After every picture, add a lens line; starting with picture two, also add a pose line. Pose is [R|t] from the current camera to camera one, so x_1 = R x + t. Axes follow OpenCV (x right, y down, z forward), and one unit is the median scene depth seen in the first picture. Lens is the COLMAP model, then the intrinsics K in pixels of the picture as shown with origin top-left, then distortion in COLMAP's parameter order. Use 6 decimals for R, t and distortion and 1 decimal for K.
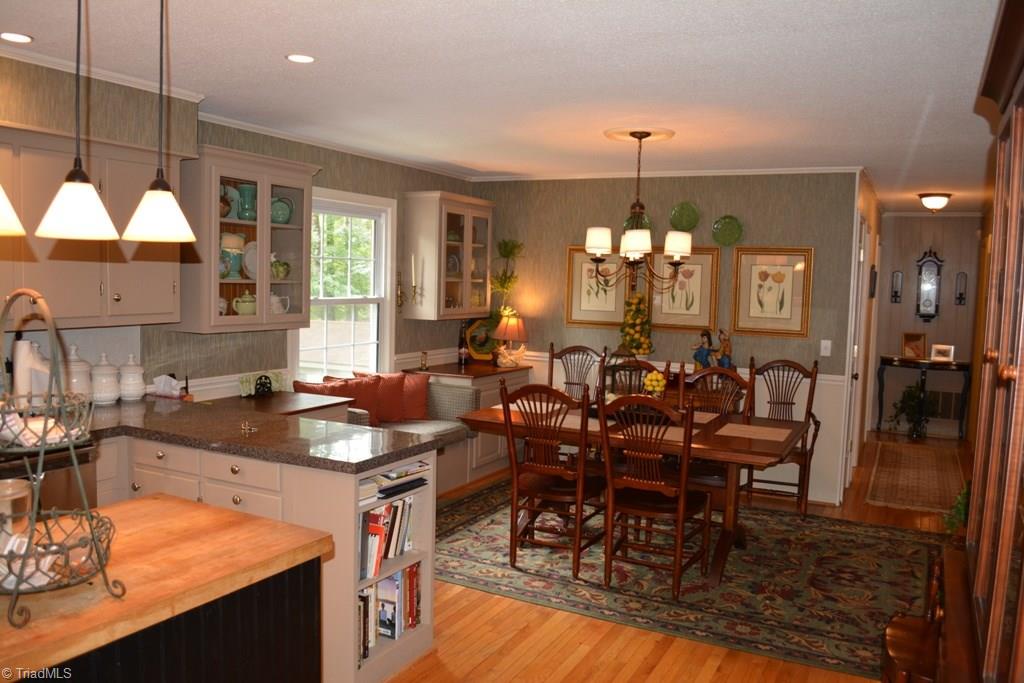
lens RADIAL K [[804.7, 0, 506.1], [0, 804.7, 343.5], [0, 0, 1]] dist [-0.087255, 0.017410]
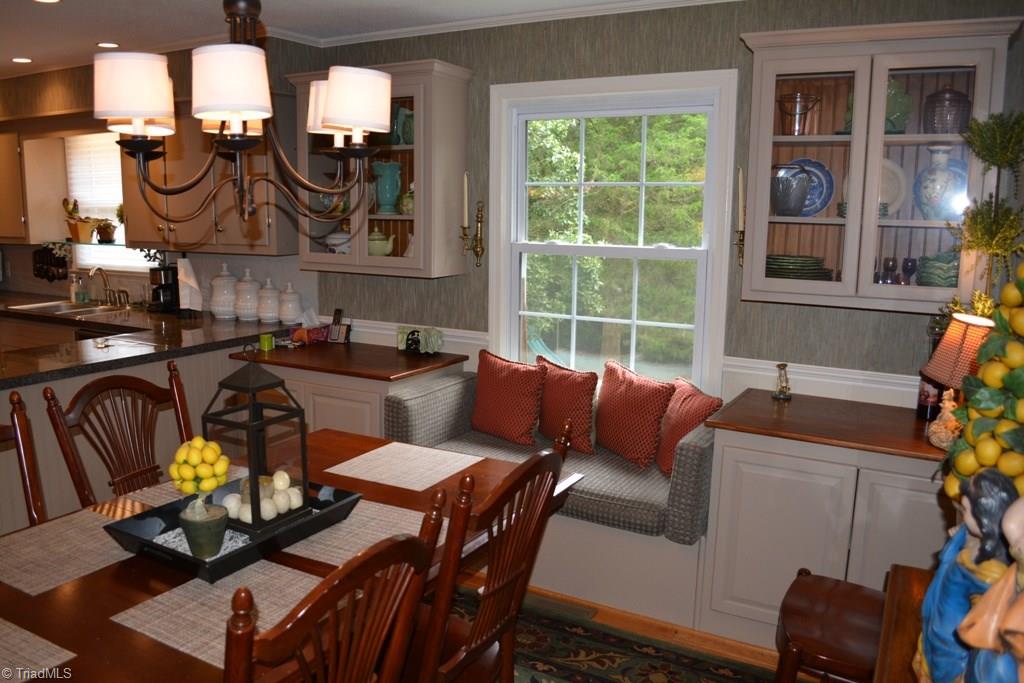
lens RADIAL K [[804.7, 0, 506.1], [0, 804.7, 343.5], [0, 0, 1]] dist [-0.087255, 0.017410]
pose [[-0.022410, 0.137425, -0.990259, 0.430856], [-0.097282, 0.985507, 0.138967, -0.059078], [0.995004, 0.099449, -0.008717, 0.897904]]
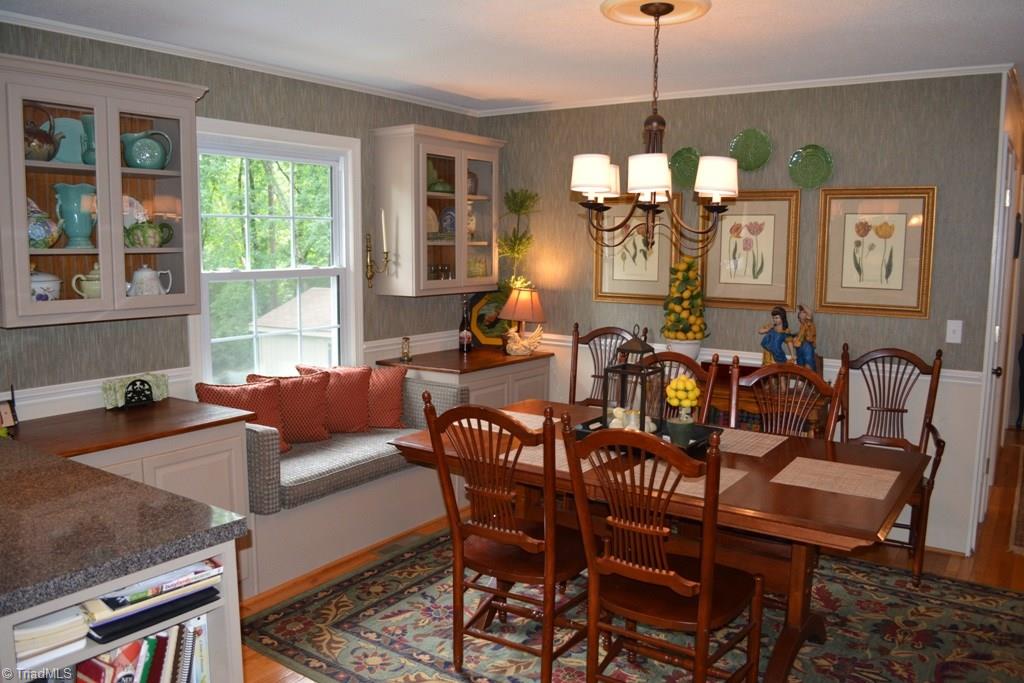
lens RADIAL K [[804.7, 0, 506.1], [0, 804.7, 343.5], [0, 0, 1]] dist [-0.087255, 0.017410]
pose [[0.991874, -0.004845, -0.127133, 0.099492], [0.010234, 0.999075, 0.041769, -0.016027], [0.126813, -0.042731, 0.991006, 0.266652]]
